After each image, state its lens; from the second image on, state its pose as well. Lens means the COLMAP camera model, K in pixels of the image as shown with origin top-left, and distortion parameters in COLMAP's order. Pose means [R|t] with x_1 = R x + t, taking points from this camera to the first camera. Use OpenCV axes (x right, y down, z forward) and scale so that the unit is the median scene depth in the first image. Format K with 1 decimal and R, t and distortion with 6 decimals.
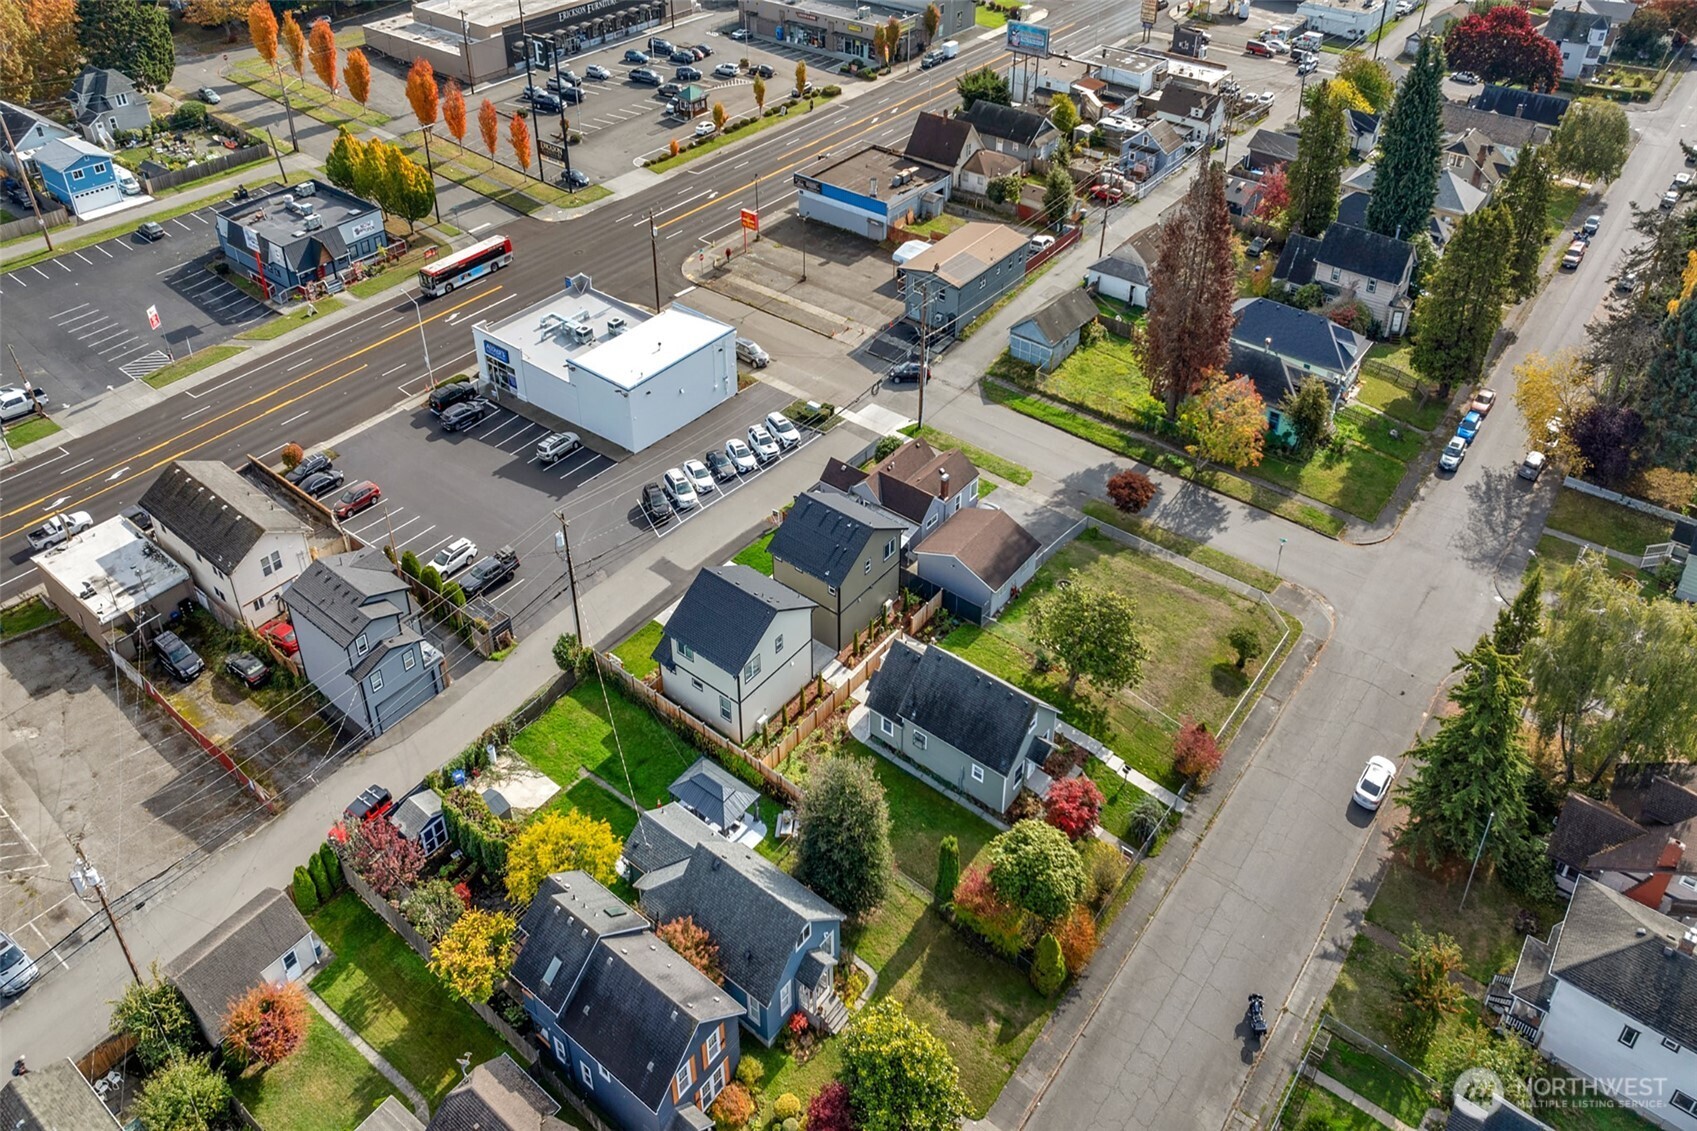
lens RADIAL K [[1427.6, 0, 848.5], [0, 1427.6, 565.5], [0, 0, 1]] dist [-0.019866, 0.004852]
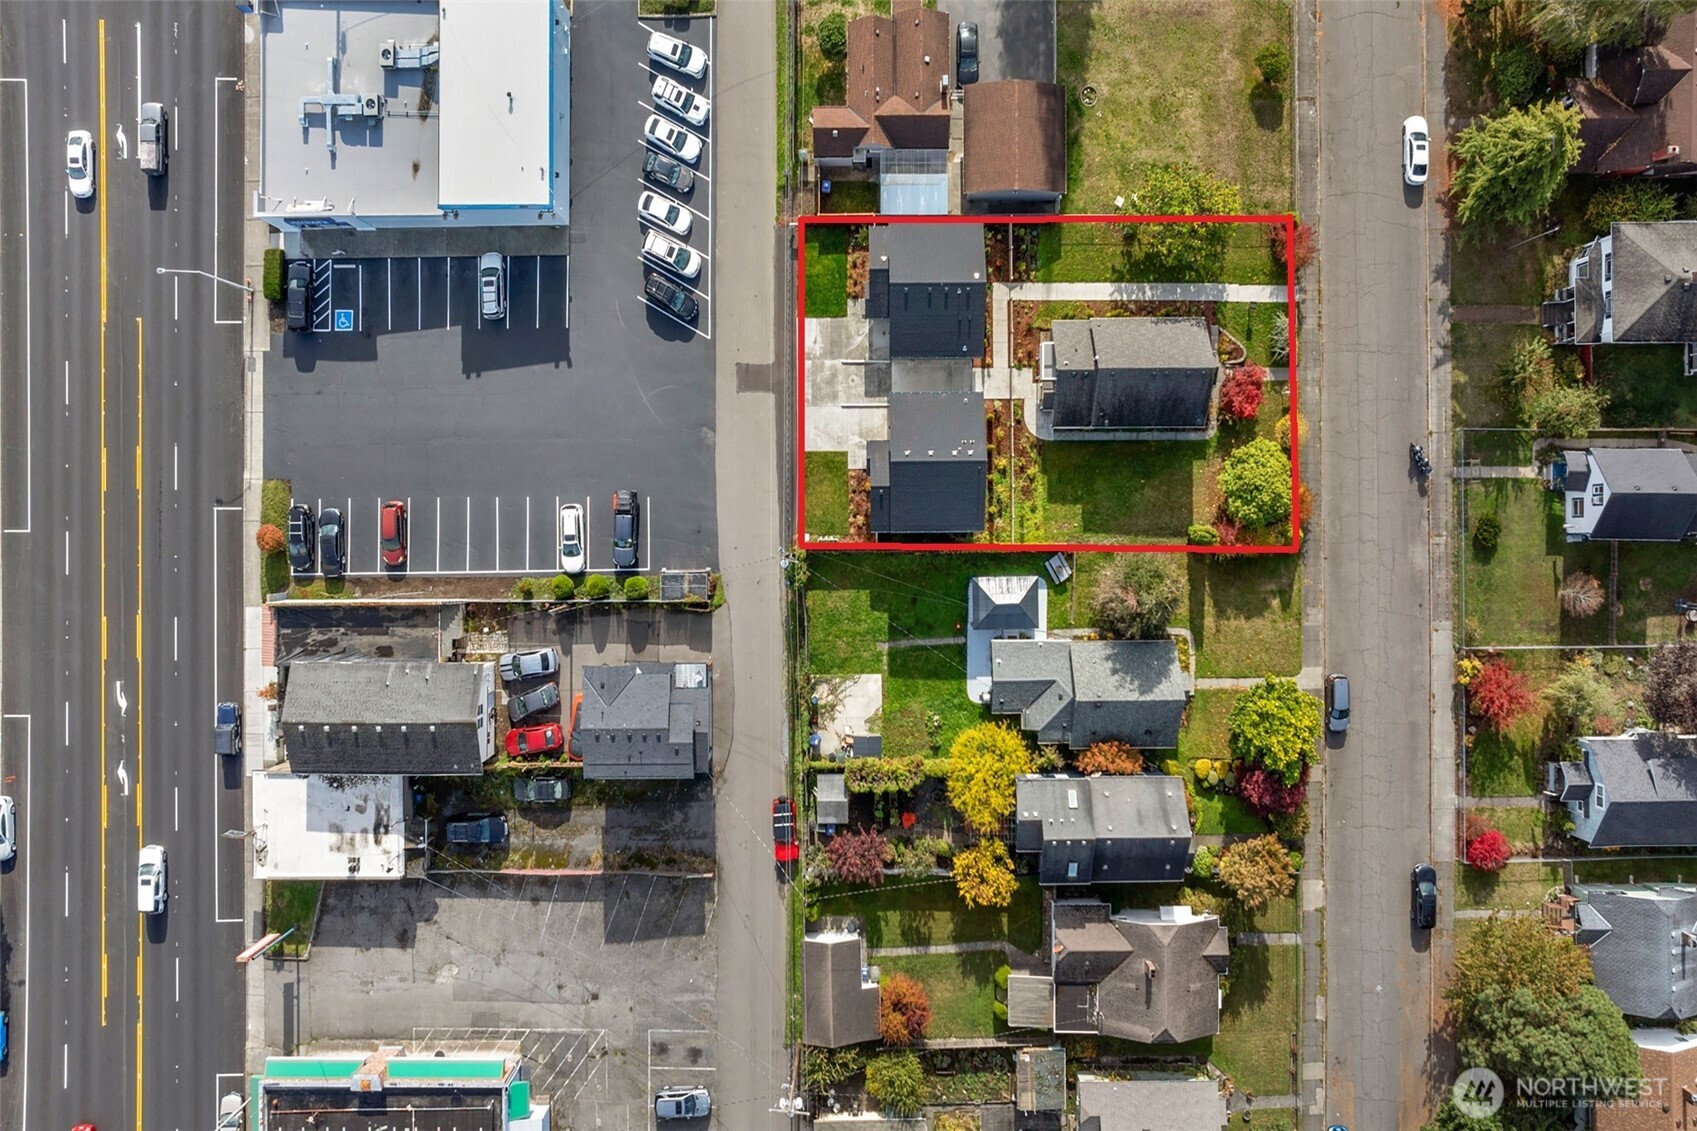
lens RADIAL K [[1427.6, 0, 848.5], [0, 1427.6, 565.5], [0, 0, 1]] dist [-0.019866, 0.004852]
pose [[0.802858, -0.593277, 0.058662, -0.235387], [0.255054, 0.430751, 0.865680, -0.808486], [-0.538857, -0.680056, 0.497149, 0.538581]]
